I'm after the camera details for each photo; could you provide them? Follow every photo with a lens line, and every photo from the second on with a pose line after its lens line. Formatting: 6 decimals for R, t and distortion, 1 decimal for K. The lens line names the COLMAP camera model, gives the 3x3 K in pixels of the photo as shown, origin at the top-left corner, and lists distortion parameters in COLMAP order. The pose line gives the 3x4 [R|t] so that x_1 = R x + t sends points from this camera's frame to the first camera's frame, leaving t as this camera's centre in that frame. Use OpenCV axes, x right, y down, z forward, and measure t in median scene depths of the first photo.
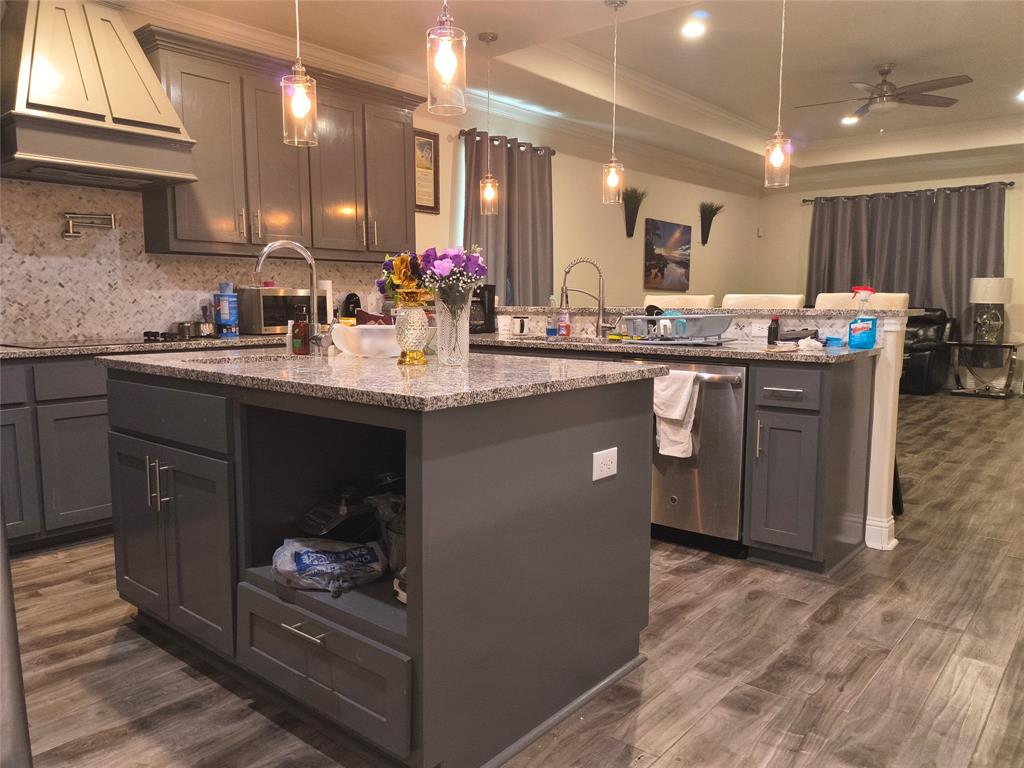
lens RADIAL K [[747.5, 0, 510.1], [0, 747.5, 383.8], [0, 0, 1]] dist [0.038564, -0.041096]
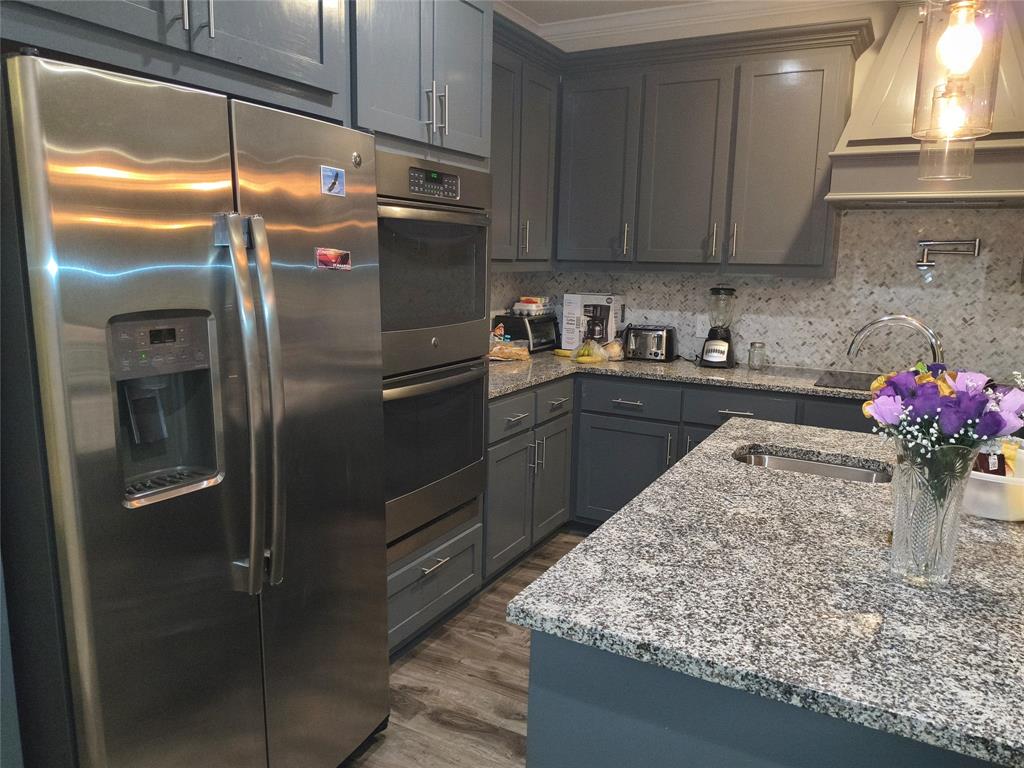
lens RADIAL K [[747.5, 0, 507.5], [0, 747.5, 382.2], [0, 0, 1]] dist [0.038564, -0.041096]
pose [[0.198510, 0.171302, -0.965013, 0.227469], [-0.134639, 0.980039, 0.146273, -0.122663], [0.970807, 0.100892, 0.217612, 0.321401]]
